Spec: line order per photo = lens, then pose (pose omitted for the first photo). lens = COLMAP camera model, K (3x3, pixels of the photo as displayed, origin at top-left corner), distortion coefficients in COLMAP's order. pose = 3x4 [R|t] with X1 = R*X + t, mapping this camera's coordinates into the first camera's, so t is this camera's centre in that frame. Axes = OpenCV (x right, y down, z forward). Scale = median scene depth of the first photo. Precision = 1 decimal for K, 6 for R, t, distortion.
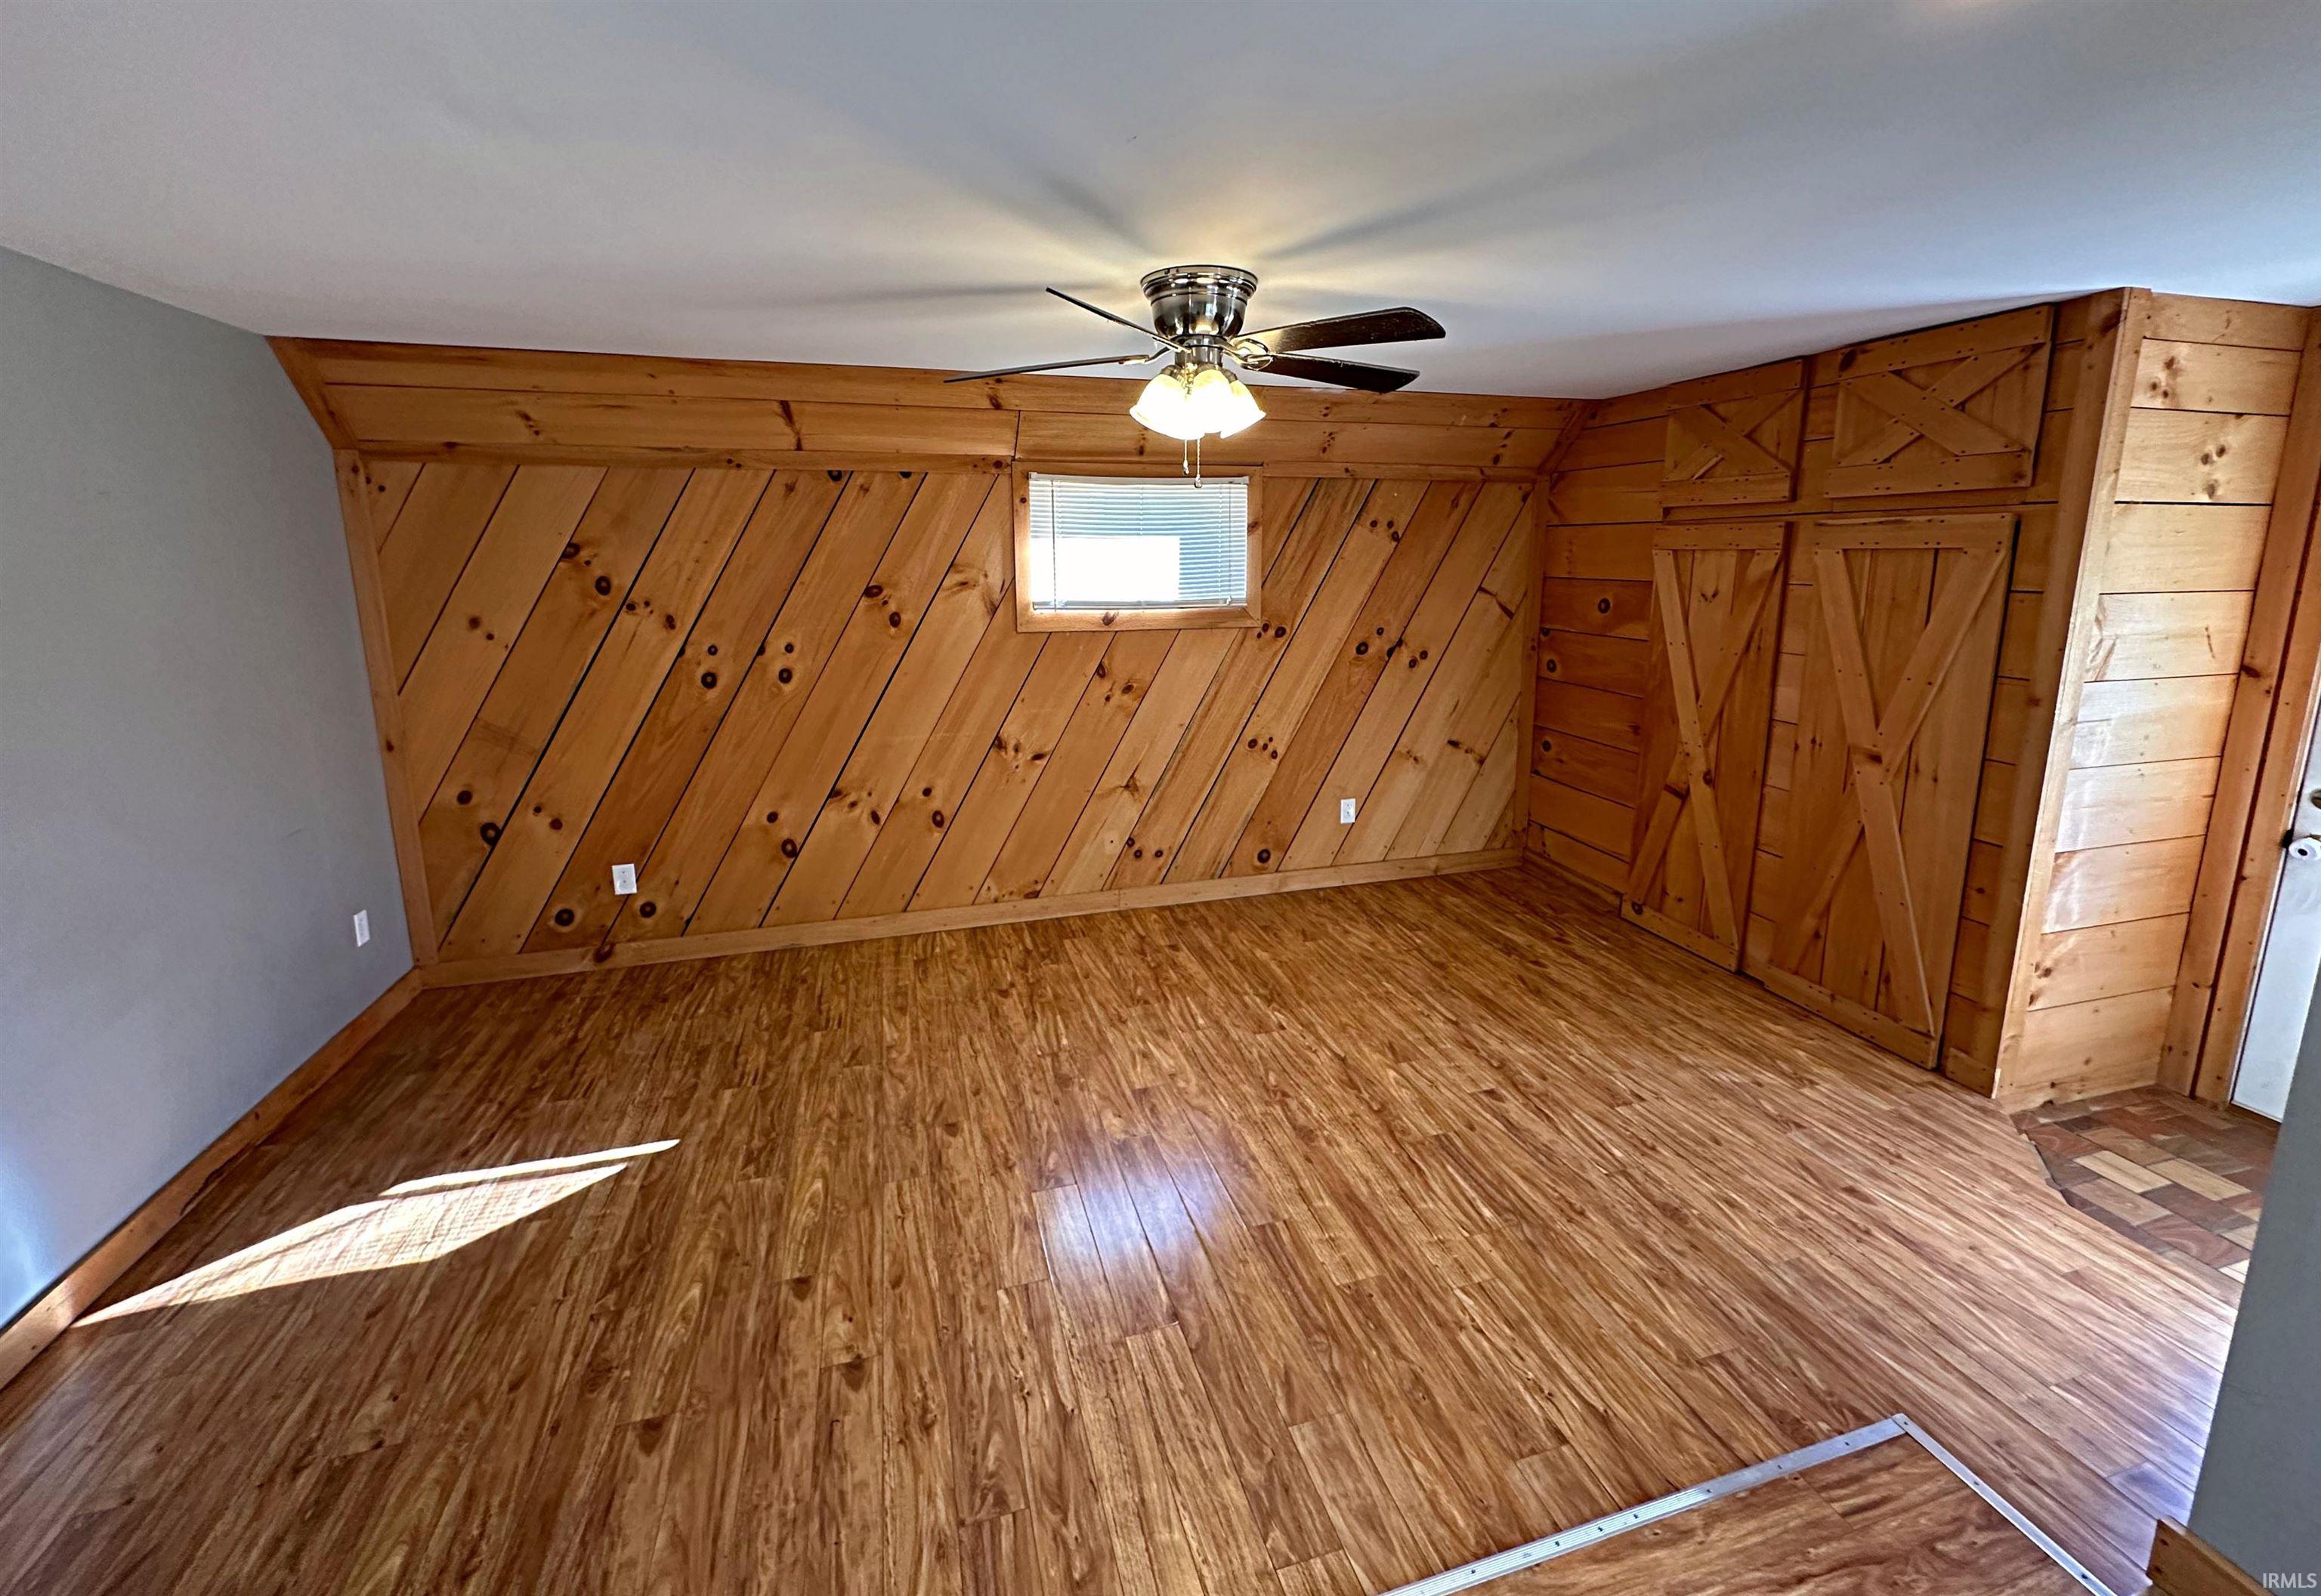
lens RADIAL K [[940.6, 0, 1161.1], [0, 940.6, 722.1], [0, 0, 1]] dist [-0.002524, -0.000111]
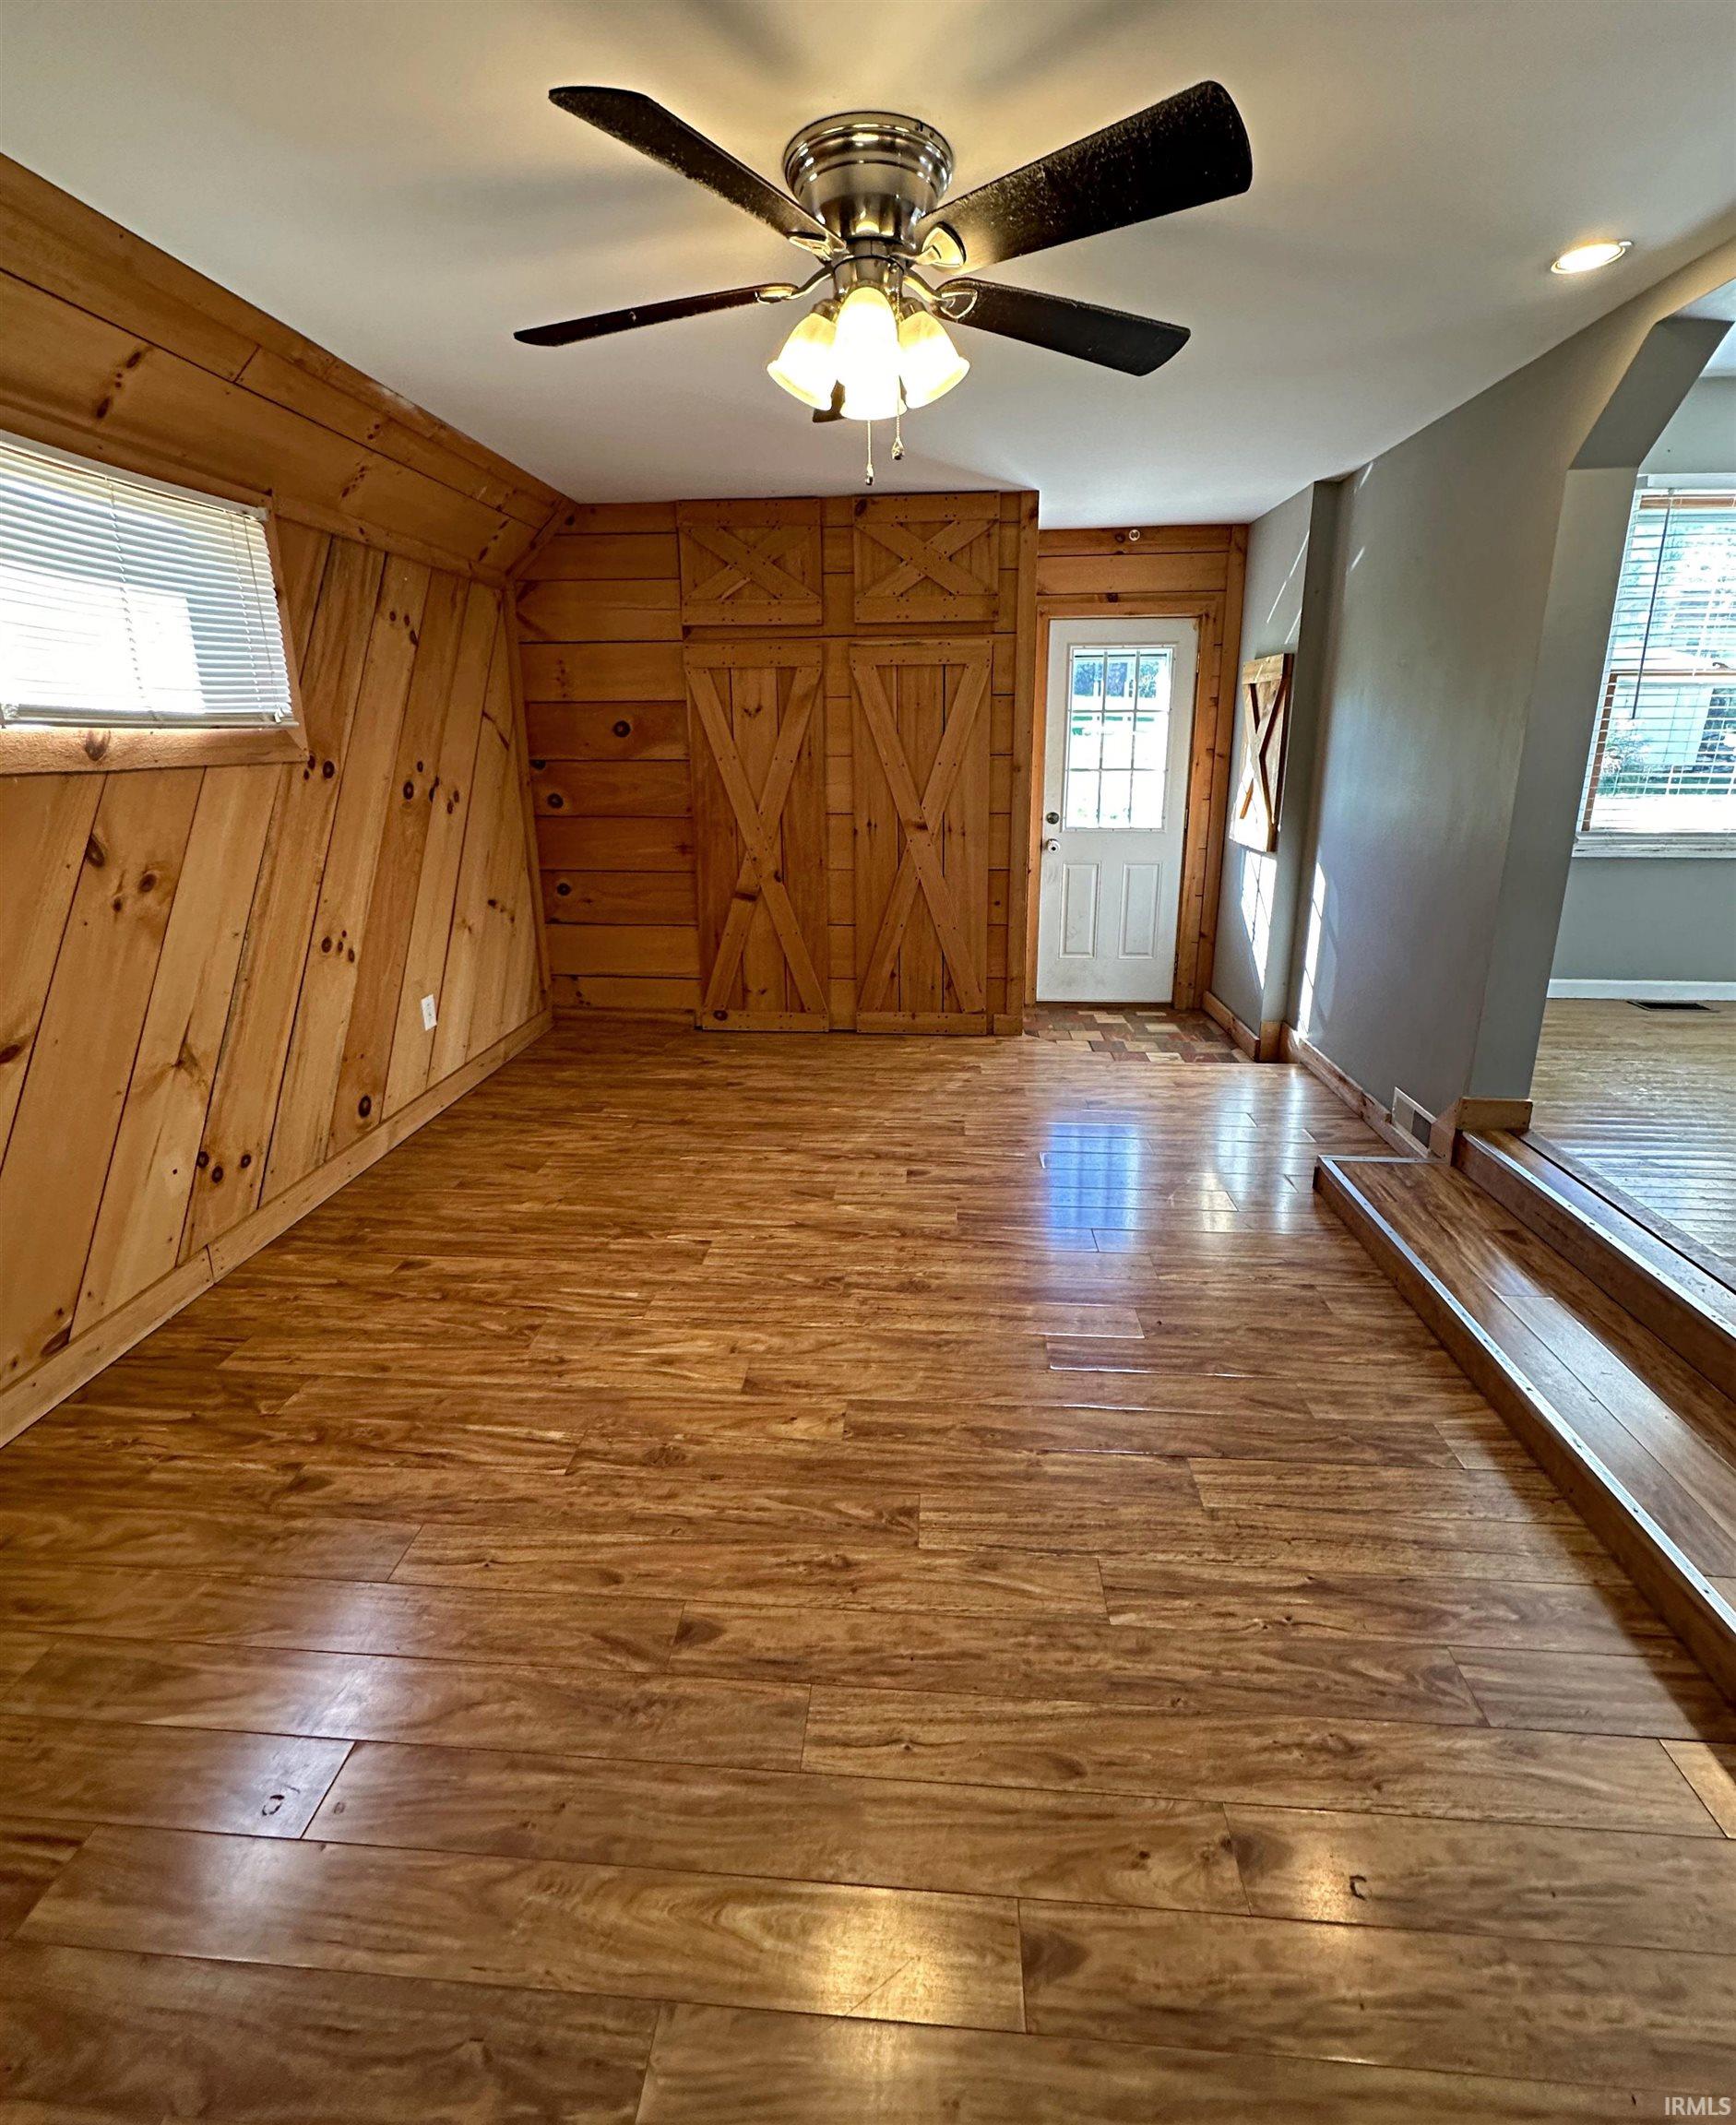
lens RADIAL K [[938.9, 0, 874.2], [0, 938.9, 966.8], [0, 0, 1]] dist [-0.006051, 0.000674]
pose [[0.349424, -0.227189, 0.909004, -0.455492], [0.173378, 0.969082, 0.175557, -0.013296], [-0.920784, 0.096258, 0.378010, 0.511492]]
